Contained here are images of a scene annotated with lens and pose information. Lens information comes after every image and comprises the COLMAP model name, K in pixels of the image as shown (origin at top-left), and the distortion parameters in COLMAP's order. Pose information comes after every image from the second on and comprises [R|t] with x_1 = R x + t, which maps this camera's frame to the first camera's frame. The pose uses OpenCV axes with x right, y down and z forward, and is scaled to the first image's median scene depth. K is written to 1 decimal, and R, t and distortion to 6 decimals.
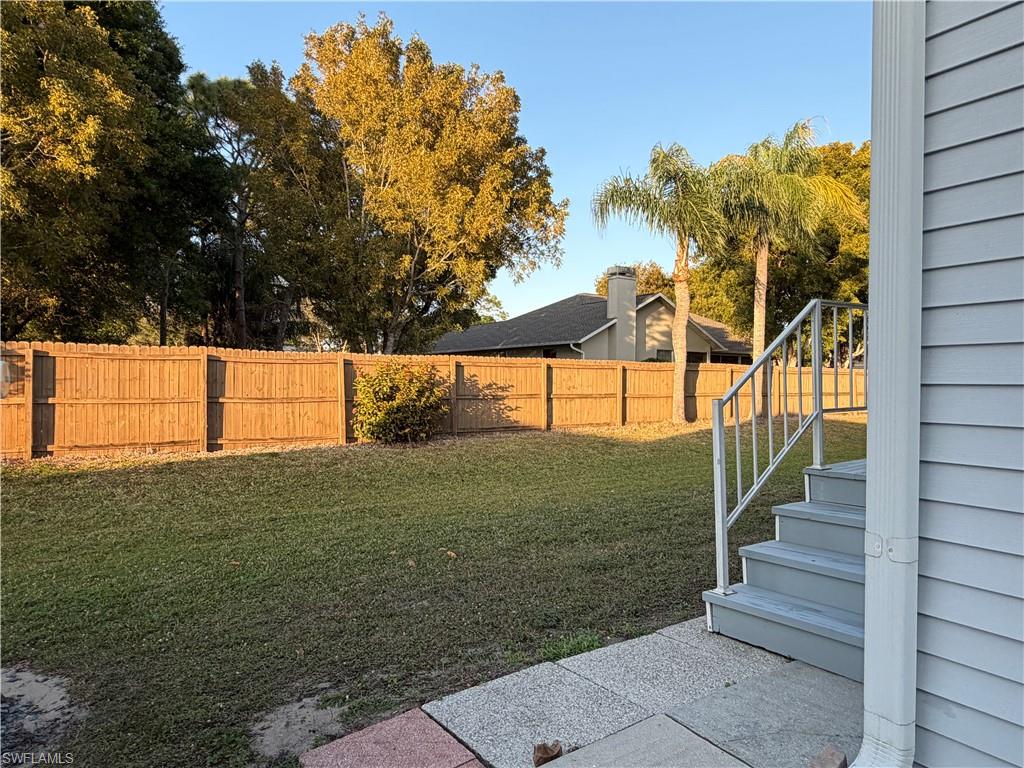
lens RADIAL K [[619.8, 0, 512.9], [0, 619.8, 388.0], [0, 0, 1]] dist [0.001281, -0.000657]
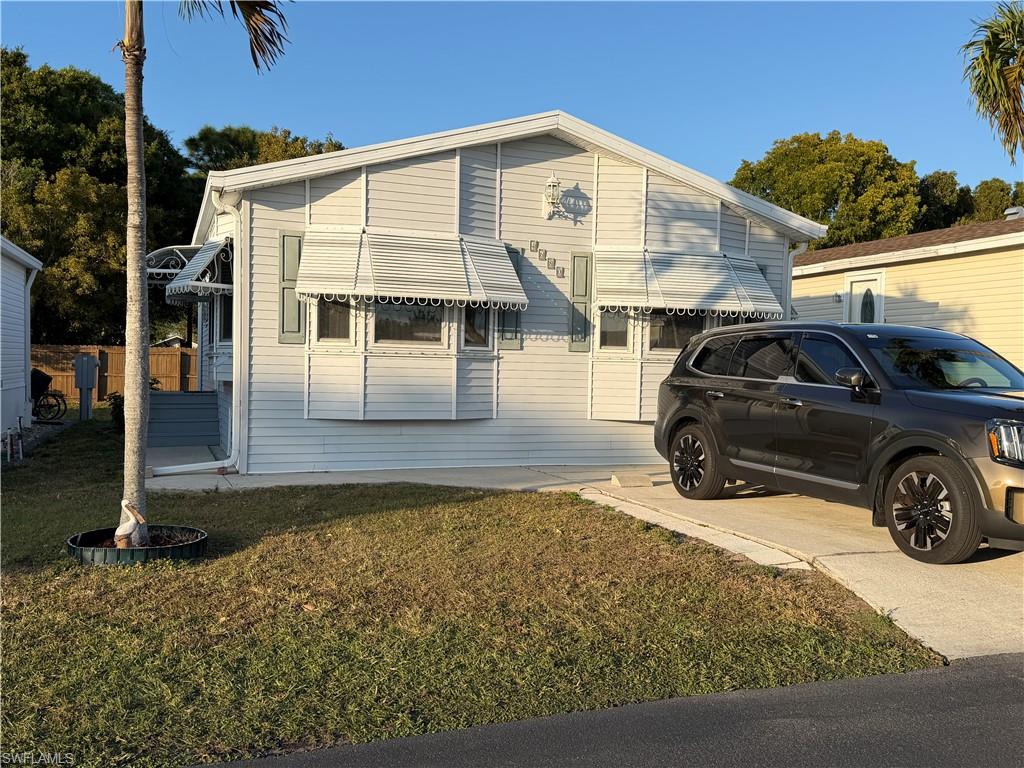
lens RADIAL K [[950.1, 0, 510.8], [0, 950.1, 378.2], [0, 0, 1]] dist [0.051732, 0.000000]
pose [[0.973800, 0.025052, -0.226023, 1.291125], [-0.025969, 0.999662, -0.001088, 0.004131], [0.225919, 0.006929, 0.974121, -1.807648]]
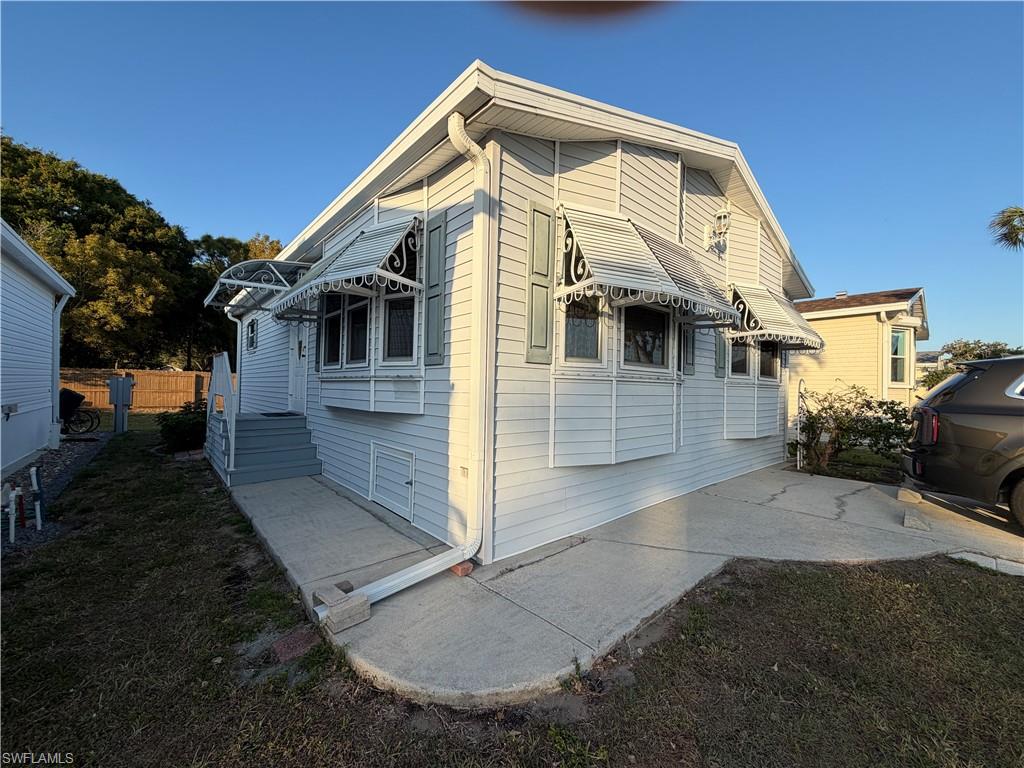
lens RADIAL K [[404.2, 0, 516.2], [0, 404.2, 384.7], [0, 0, 1]] dist [0.003012, -0.000103]
pose [[0.988074, 0.020489, 0.152613, 0.715612], [-0.018371, 0.999715, -0.015275, -0.007451], [-0.152883, 0.012289, 0.988168, -1.109508]]
